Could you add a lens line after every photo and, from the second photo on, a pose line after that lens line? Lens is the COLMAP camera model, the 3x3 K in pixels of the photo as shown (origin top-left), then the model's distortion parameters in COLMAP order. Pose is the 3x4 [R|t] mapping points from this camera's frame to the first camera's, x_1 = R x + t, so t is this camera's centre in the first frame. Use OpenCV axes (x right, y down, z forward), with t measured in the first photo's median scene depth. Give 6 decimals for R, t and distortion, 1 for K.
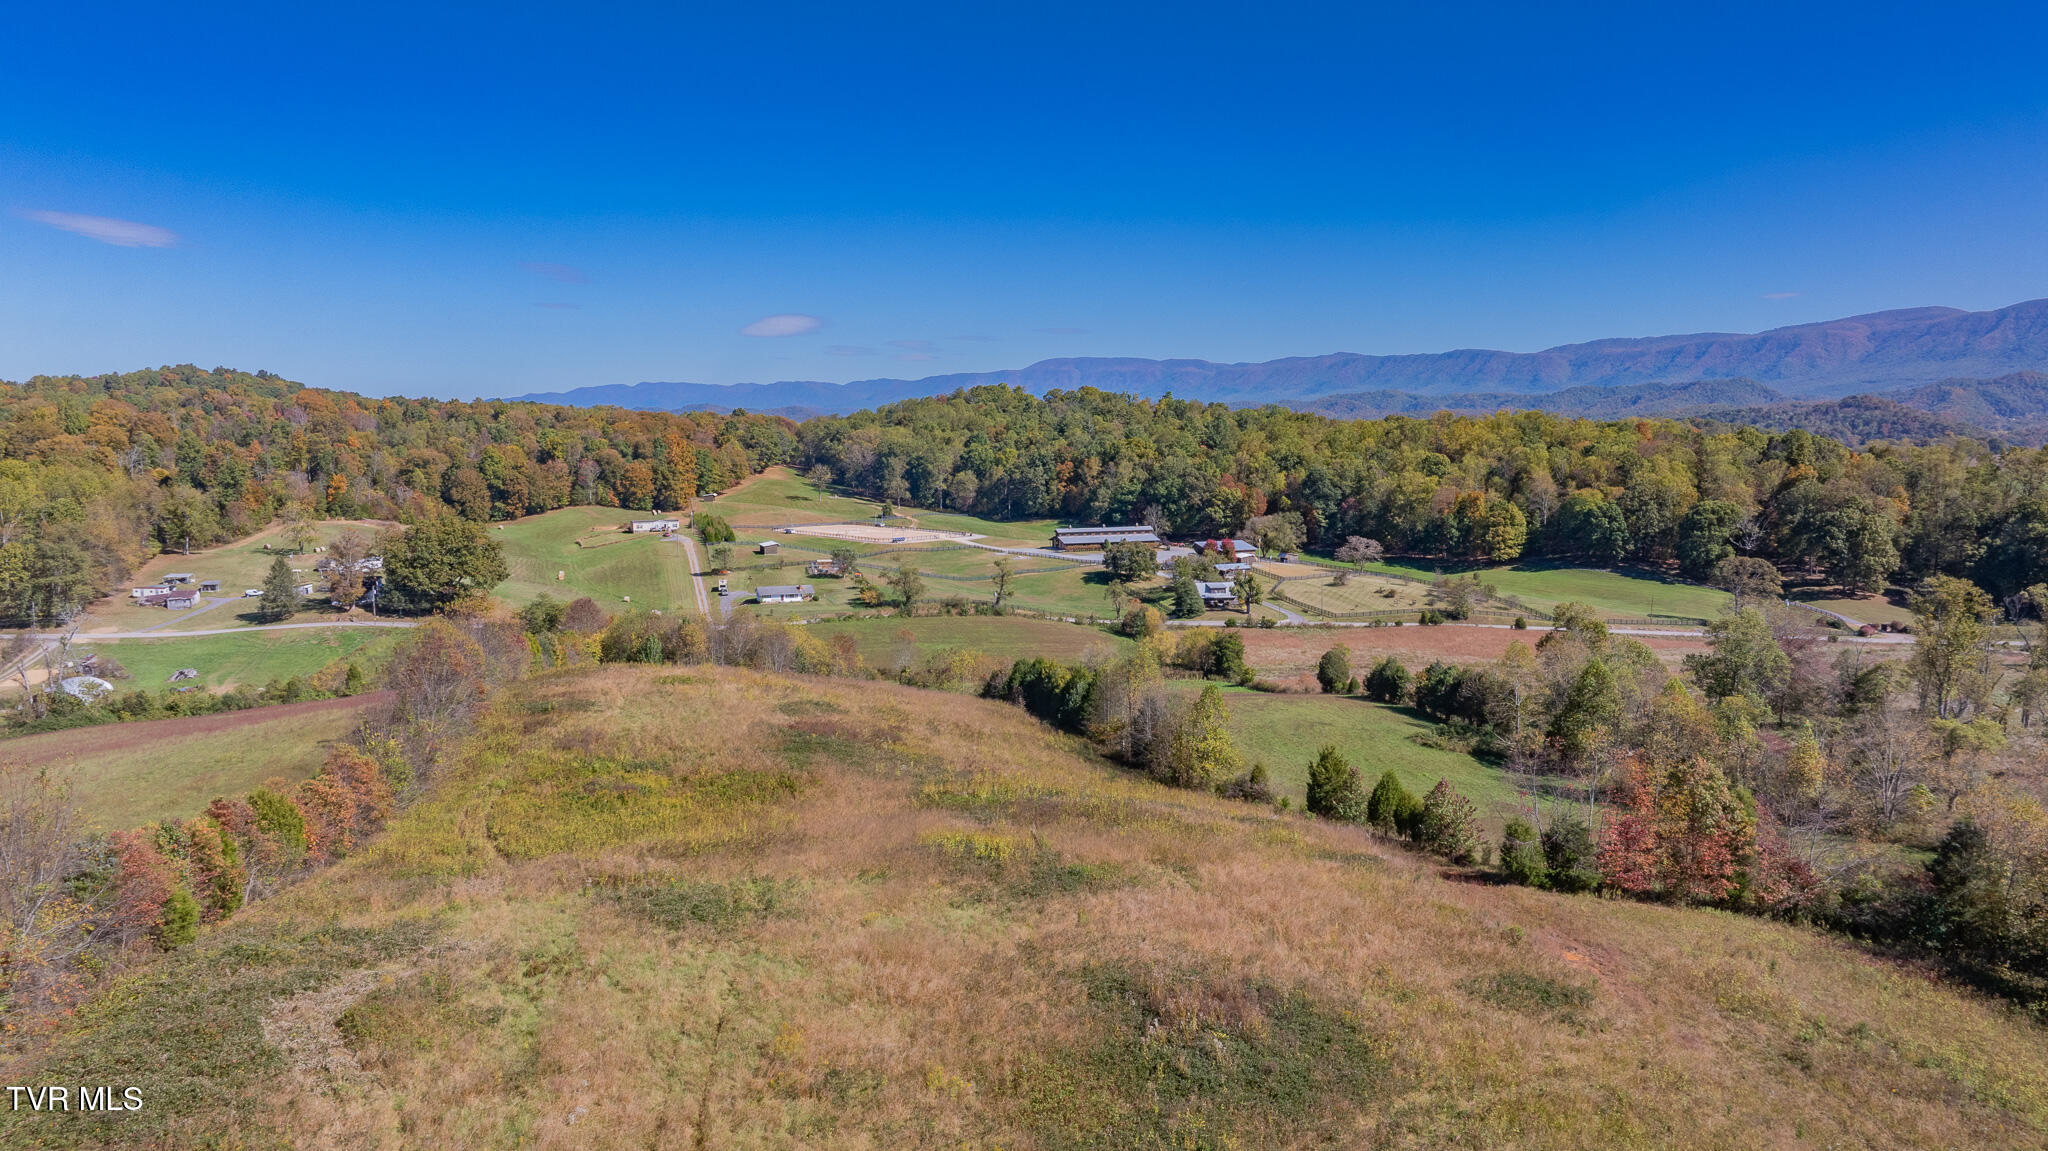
lens RADIAL K [[1404.2, 0, 1049.3], [0, 1404.2, 622.5], [0, 0, 1]] dist [-0.072172, 0.057919]
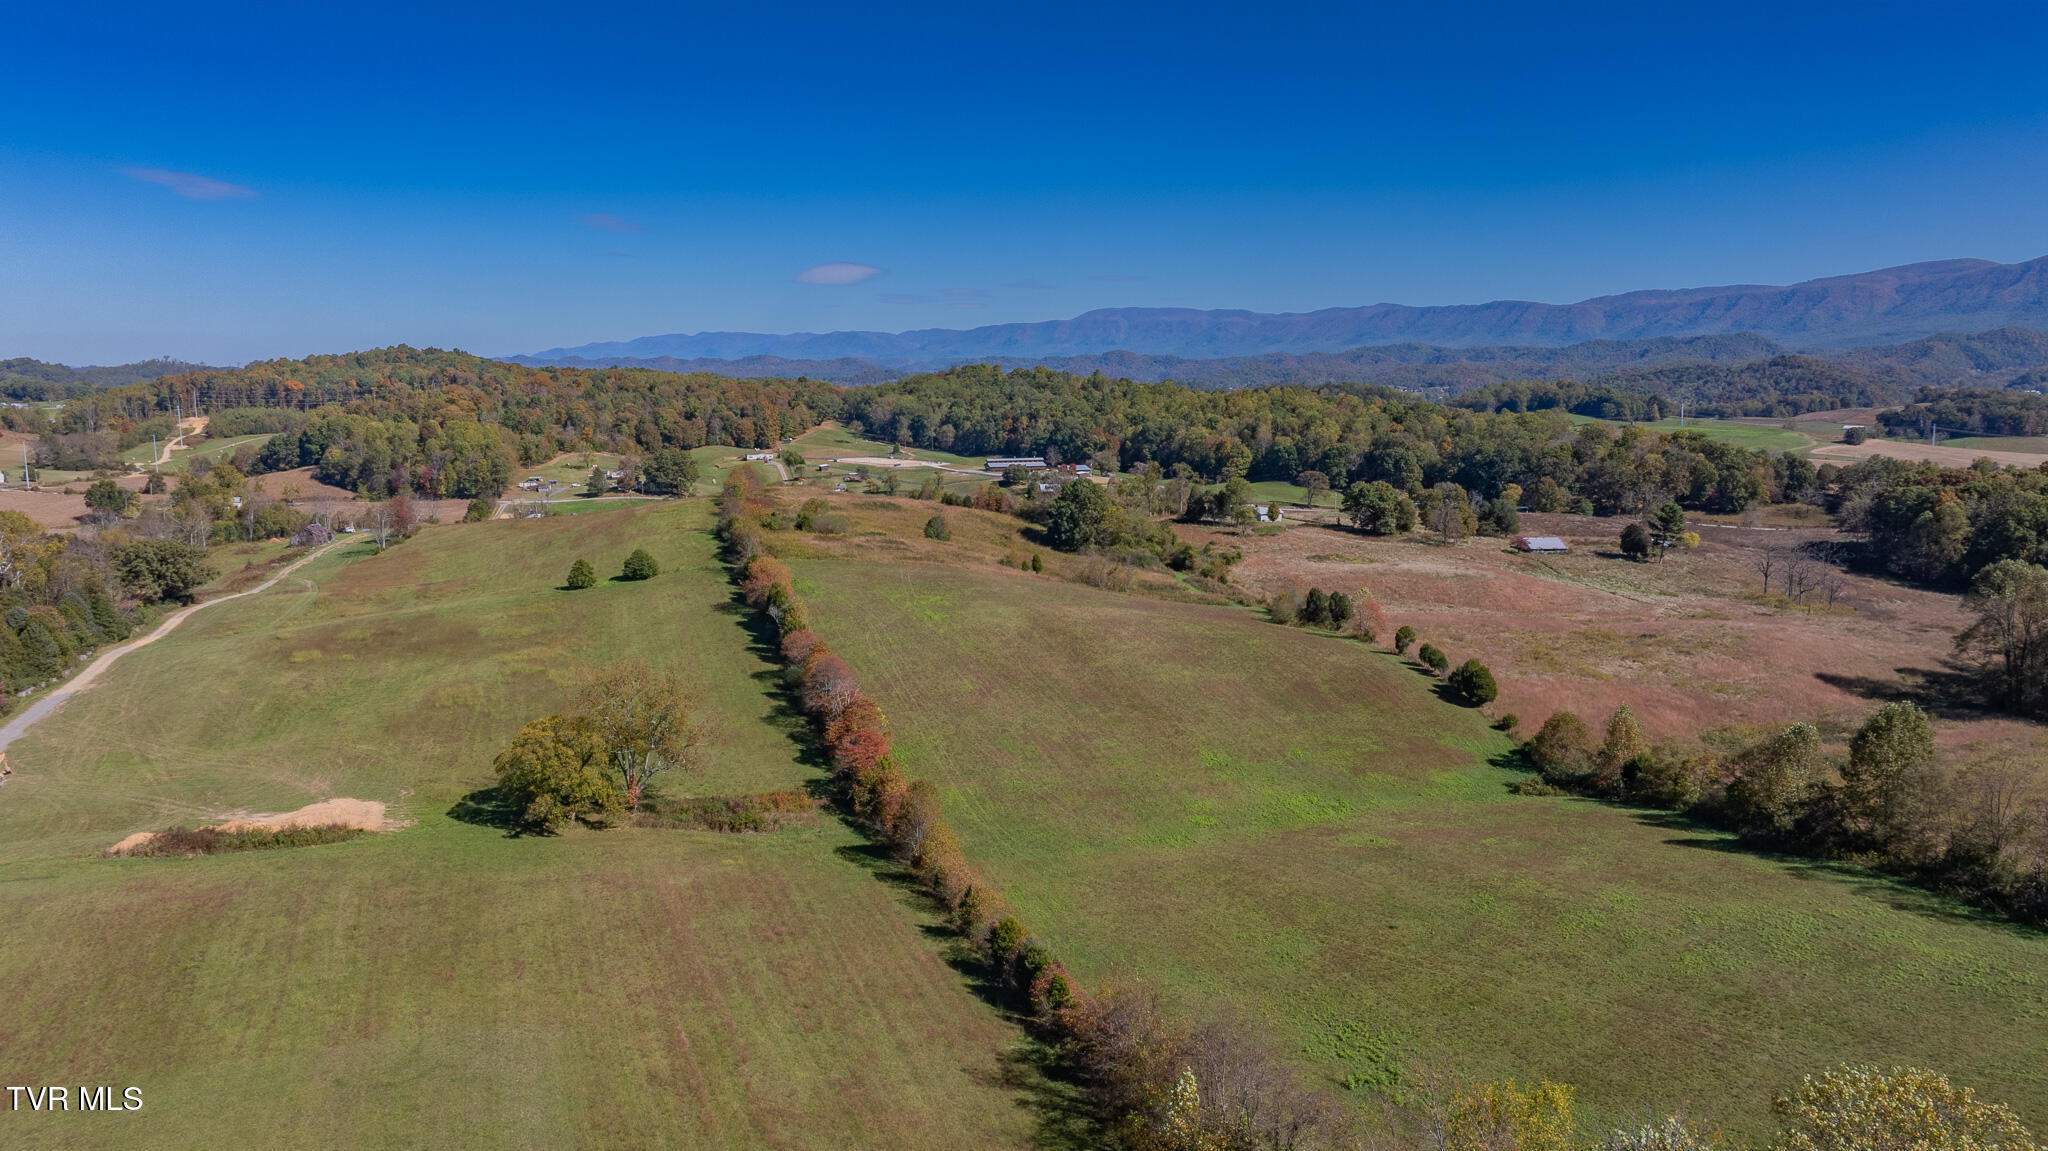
lens RADIAL K [[1430.2, 0, 1036.2], [0, 1430.2, 587.5], [0, 0, 1]] dist [-0.075259, 0.071235]
pose [[0.998744, 0.007797, -0.049498, 0.119542], [-0.007287, 0.999919, 0.010478, 0.057172], [0.049576, -0.010104, 0.998719, -0.596838]]
